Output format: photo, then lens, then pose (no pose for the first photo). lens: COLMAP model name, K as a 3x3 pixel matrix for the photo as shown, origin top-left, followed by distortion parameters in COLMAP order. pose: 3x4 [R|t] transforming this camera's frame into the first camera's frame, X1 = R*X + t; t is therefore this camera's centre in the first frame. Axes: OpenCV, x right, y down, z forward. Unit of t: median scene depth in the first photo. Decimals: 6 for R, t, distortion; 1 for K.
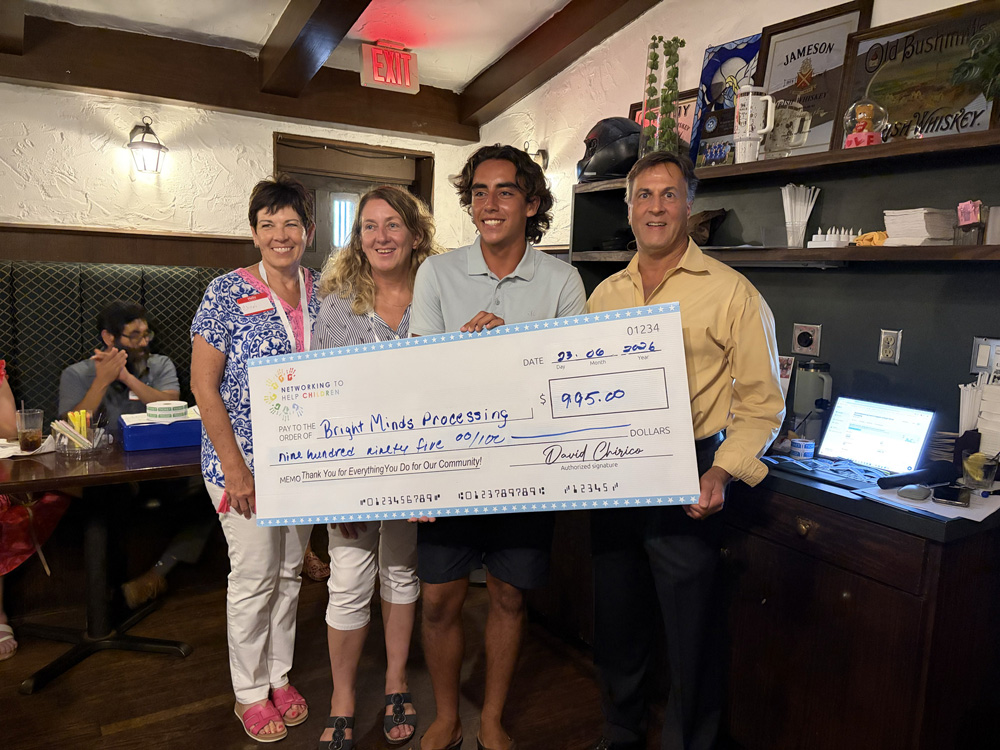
lens RADIAL K [[729.2, 0, 500.0], [0, 729.2, 375.0], [0, 0, 1]] dist [0.037381, -0.052483]
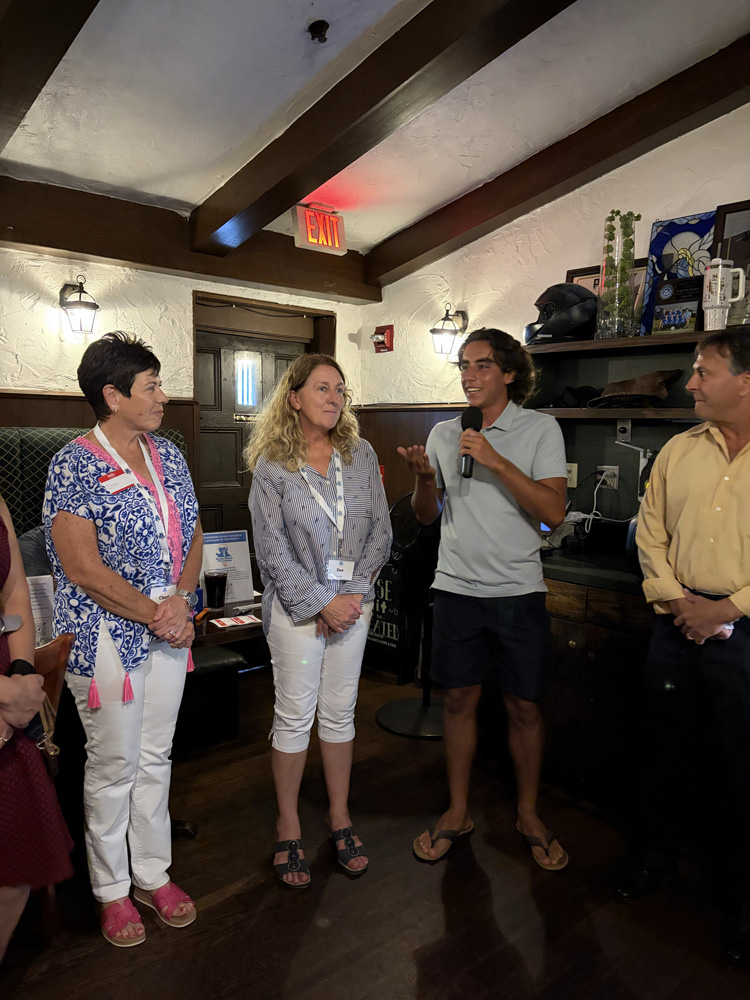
lens RADIAL K [[729.2, 0, 359.1], [0, 729.2, 502.1], [0, 0, 1]] dist [0.037381, -0.052483]
pose [[0.988945, -0.030746, 0.145057, -0.284985], [0.034942, 0.999039, -0.026468, -0.016880], [-0.144104, 0.031244, 0.989069, 0.003794]]
